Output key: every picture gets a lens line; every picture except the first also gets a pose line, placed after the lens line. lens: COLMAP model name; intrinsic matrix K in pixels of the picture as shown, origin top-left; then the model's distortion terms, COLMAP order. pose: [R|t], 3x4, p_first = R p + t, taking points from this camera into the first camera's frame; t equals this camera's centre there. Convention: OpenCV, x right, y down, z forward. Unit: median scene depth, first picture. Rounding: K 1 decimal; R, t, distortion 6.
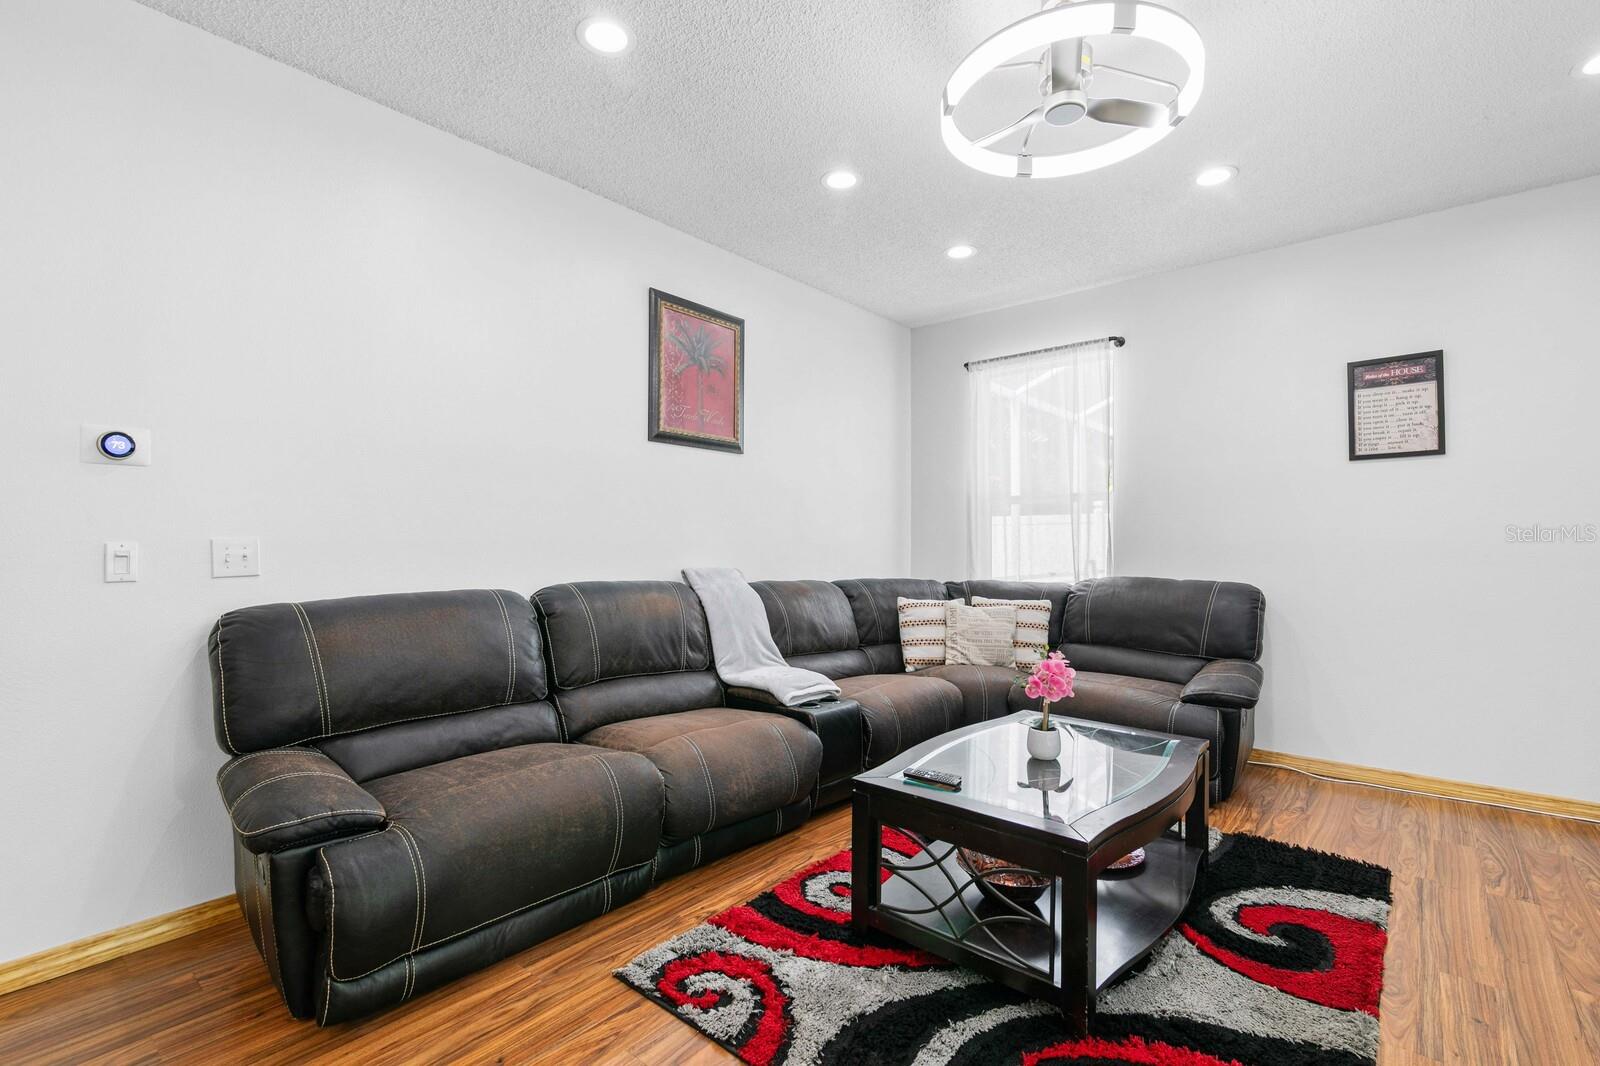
lens RADIAL K [[724.9, 0, 795.3], [0, 724.9, 535.2], [0, 0, 1]] dist [0.001084, 0.000756]
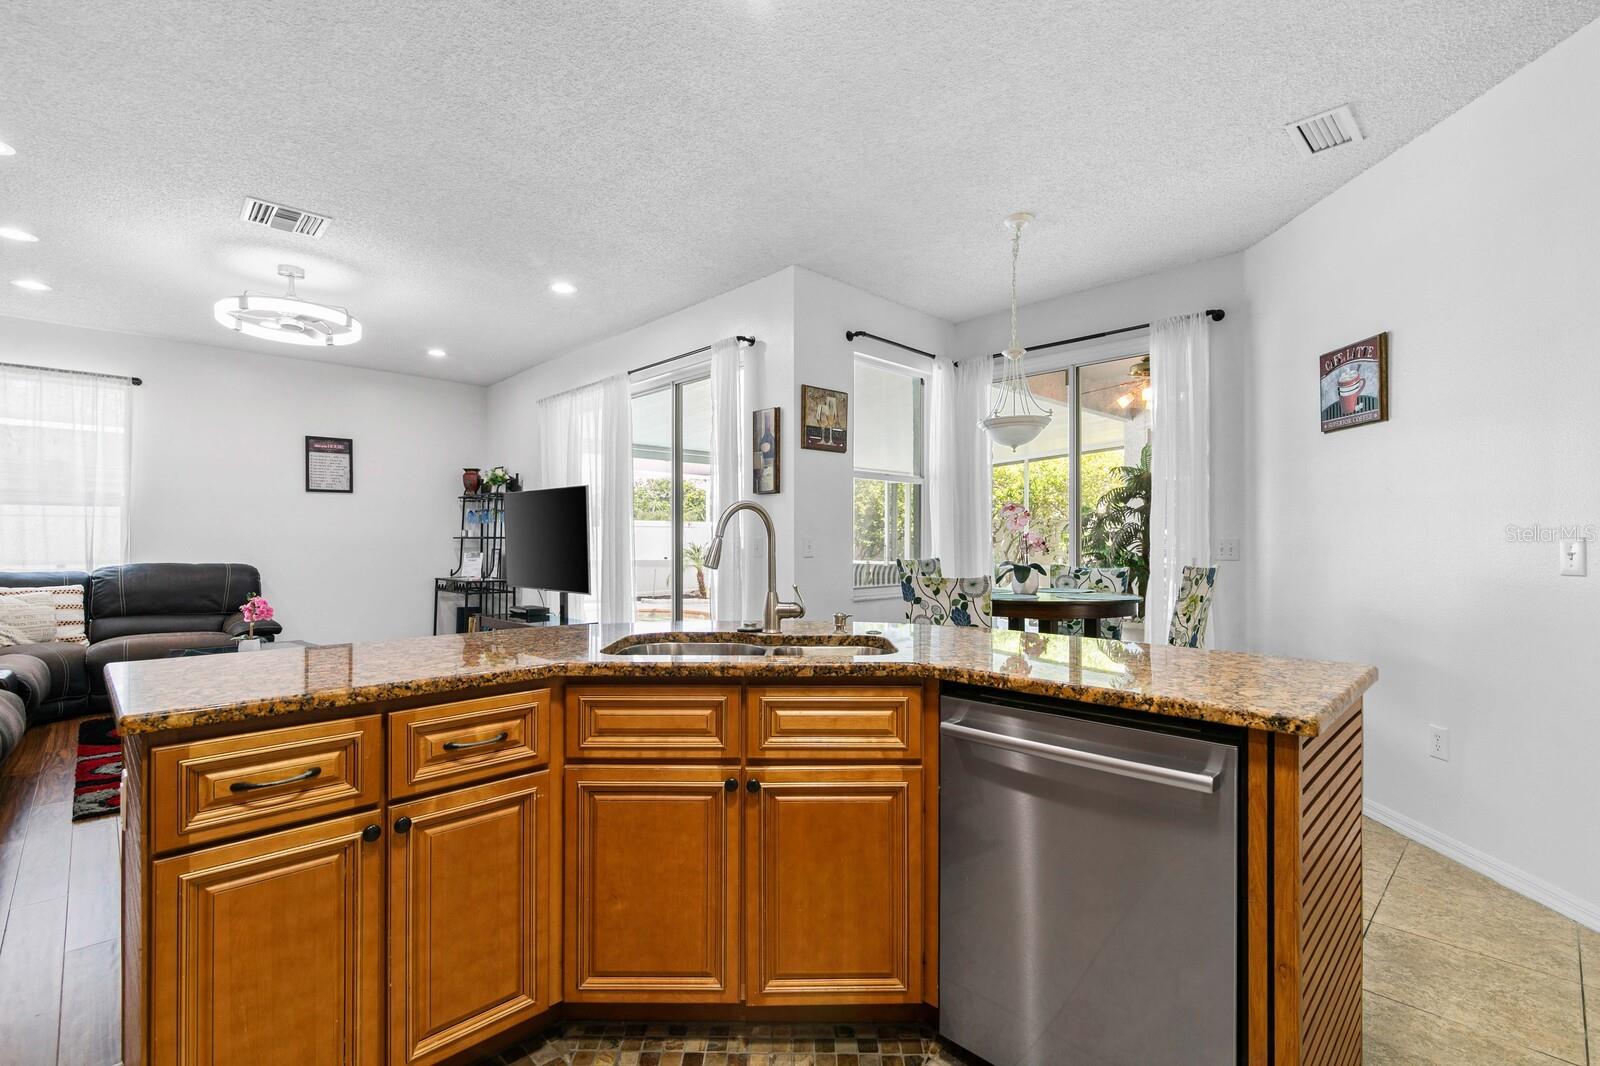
lens RADIAL K [[716.4, 0, 800.4], [0, 716.4, 544.8], [0, 0, 1]] dist [-0.002747, -0.000264]
pose [[0.091581, -0.004156, 0.995789, -0.736131], [-0.012216, 0.999911, 0.005297, 0.002100], [-0.995723, -0.012650, 0.091522, -0.303972]]
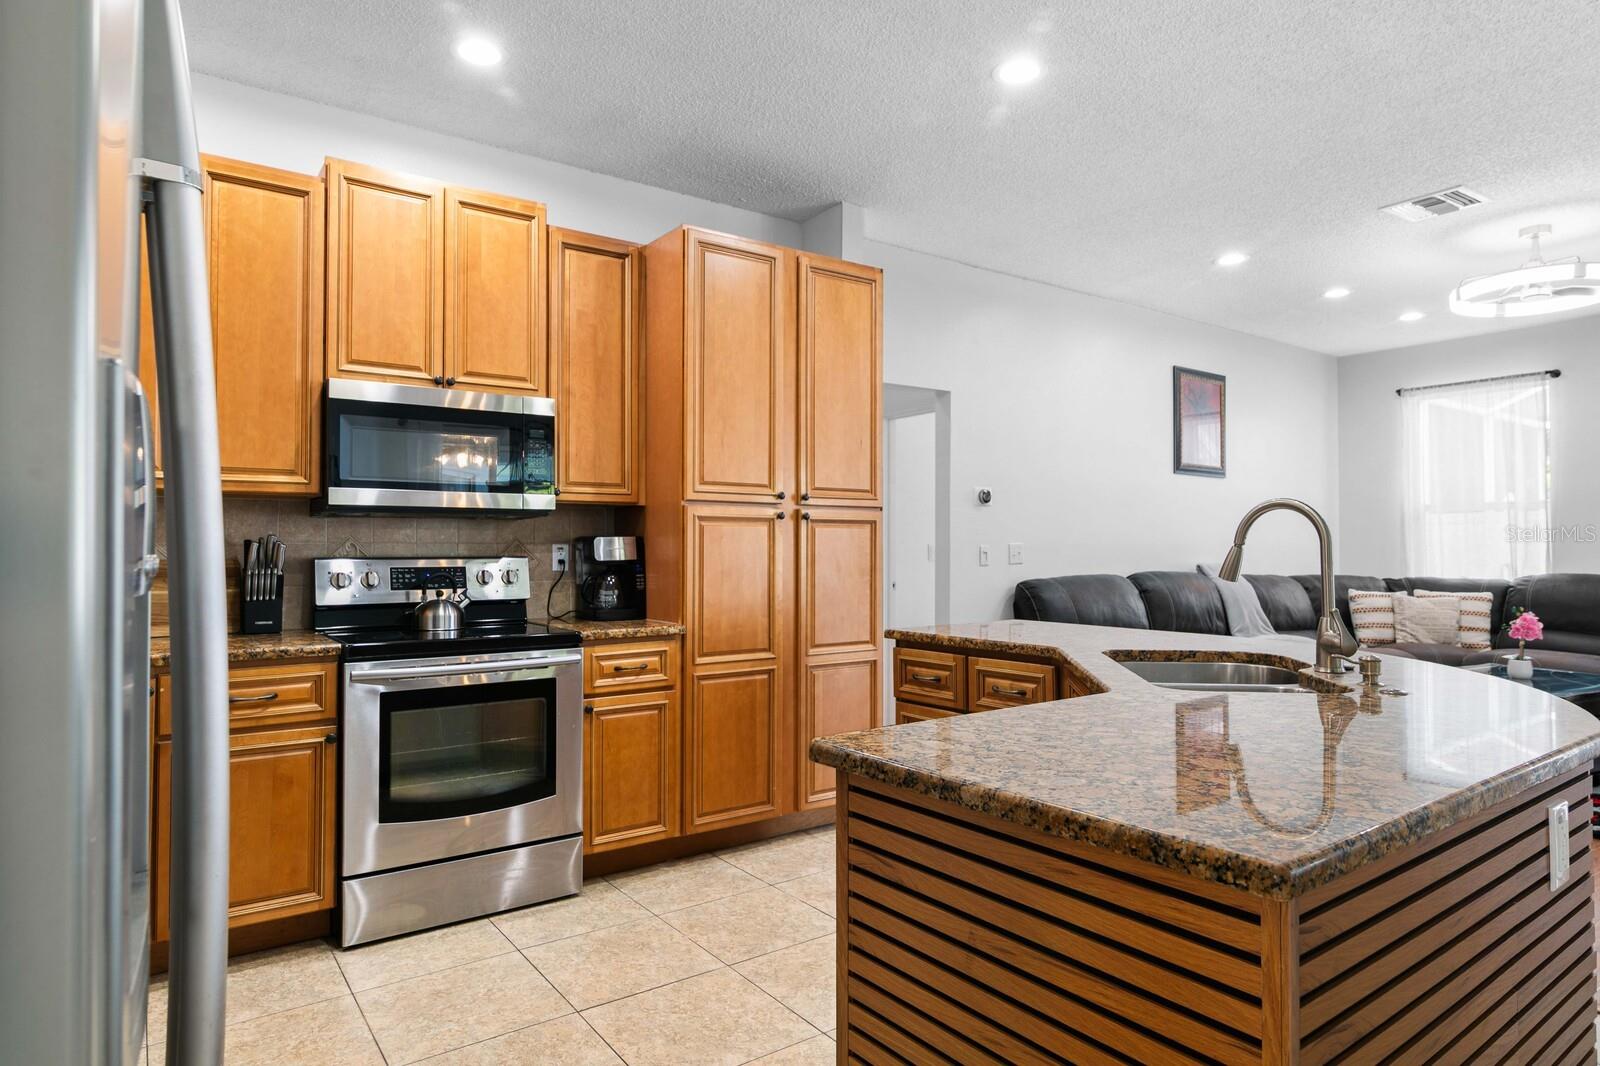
lens RADIAL K [[917.2, 0, 798.5], [0, 917.2, 529.2], [0, 0, 1]] dist [-0.002165, -0.000685]
pose [[0.971127, -0.007484, -0.238446, -0.404058], [0.004929, 0.999924, -0.011310, -0.003319], [0.238513, 0.009808, 0.971090, -0.752112]]
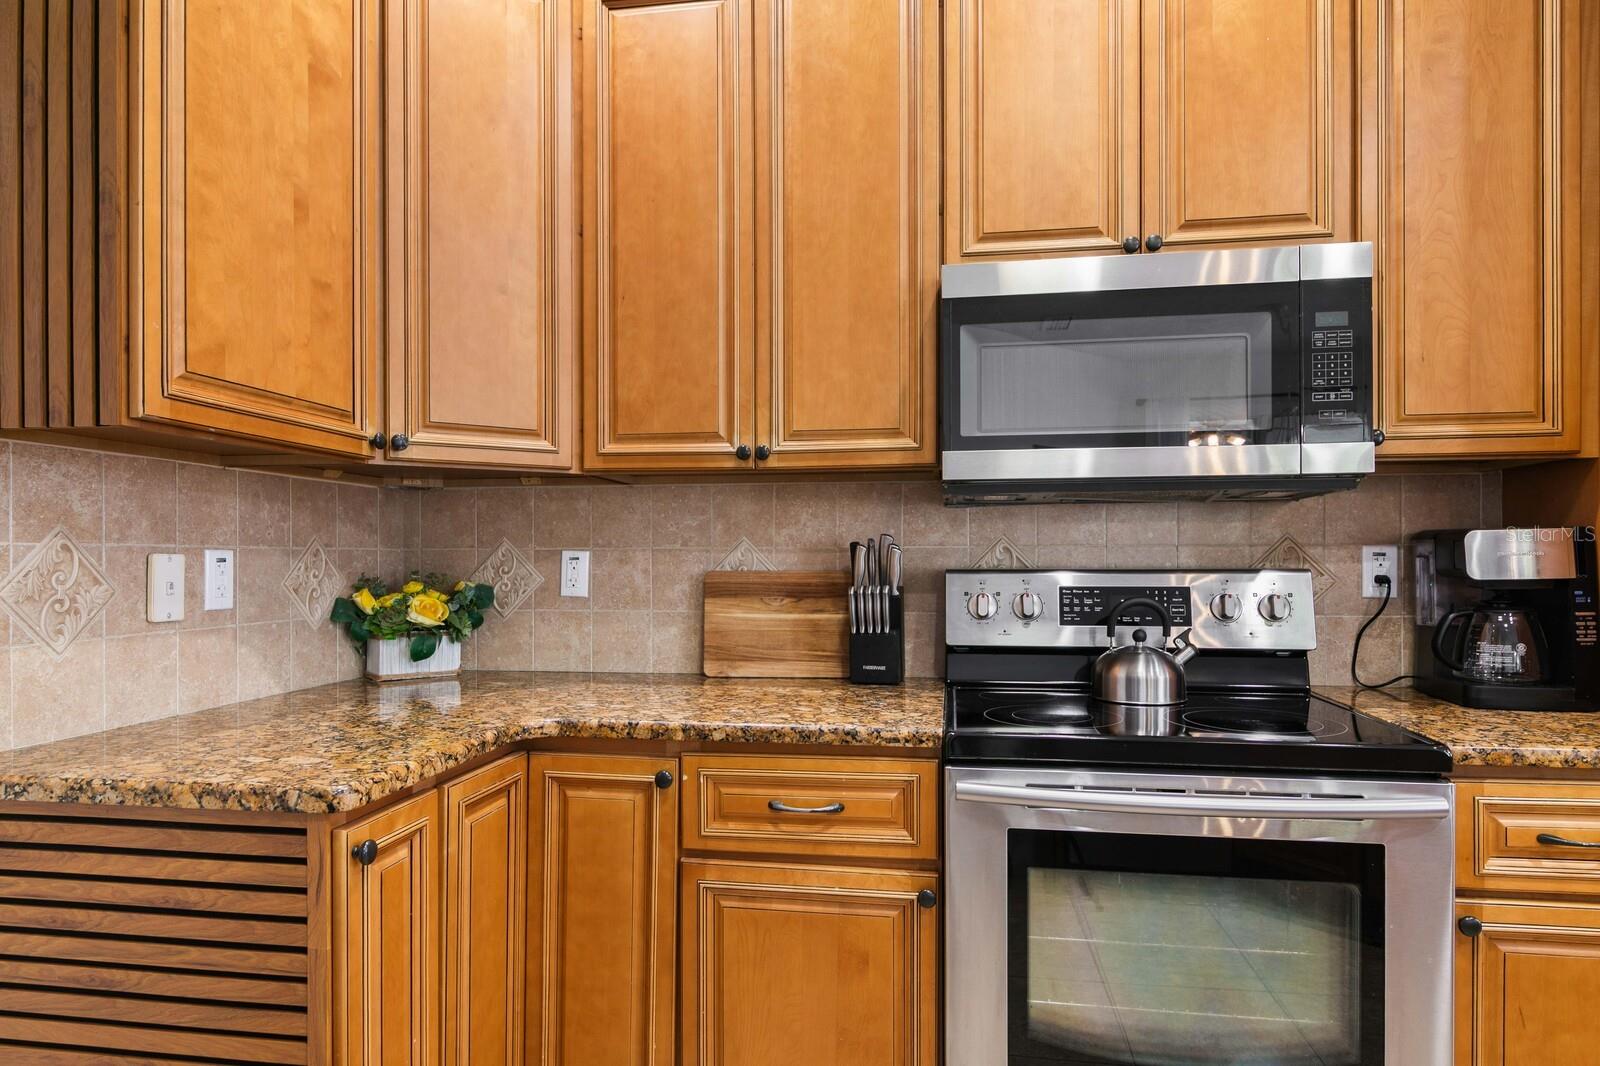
lens RADIAL K [[933.7, 0, 800.5], [0, 933.7, 563.7], [0, 0, 1]] dist [0.001322, -0.001447]
pose [[0.519418, 0.003477, -0.854513, -0.588406], [0.012502, 0.999854, 0.011668, -0.000110], [0.854429, -0.016743, 0.519299, -0.439903]]
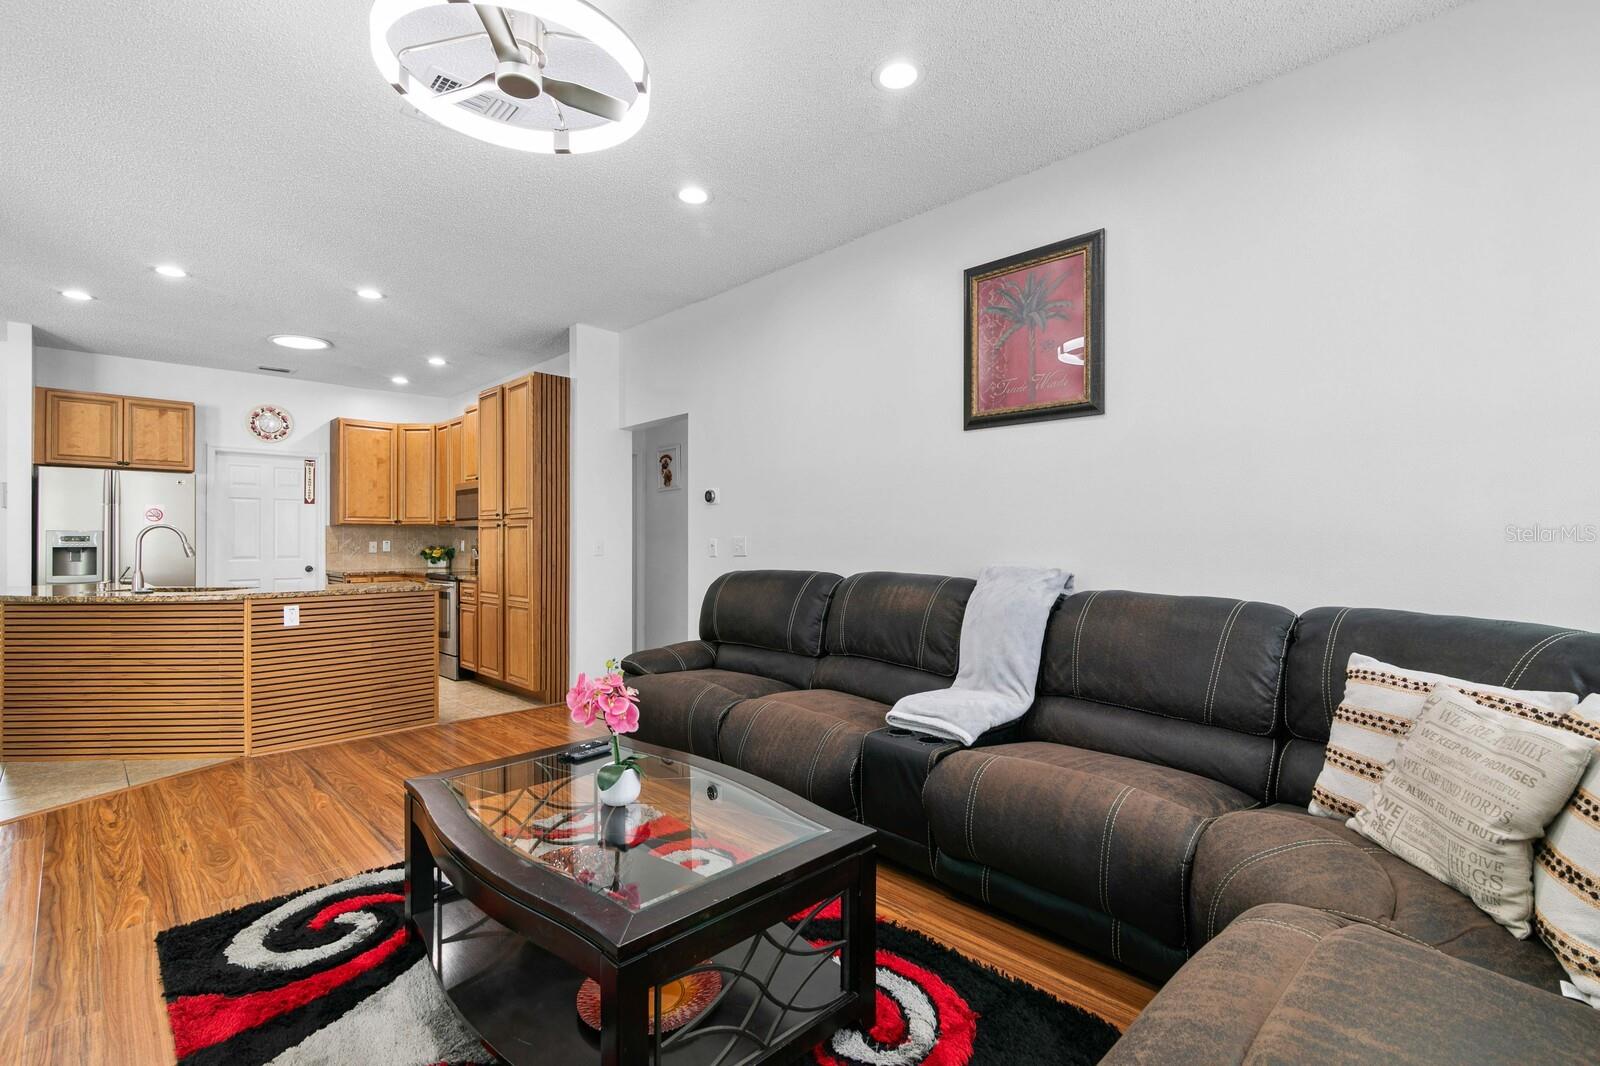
lens RADIAL K [[724.9, 0, 795.3], [0, 724.9, 535.2], [0, 0, 1]] dist [0.001084, 0.000756]
pose [[-0.077403, -0.007102, -0.996975, 0.638297], [0.013563, 0.999875, -0.008176, 0.010328], [0.996908, -0.014155, -0.077297, 0.705067]]
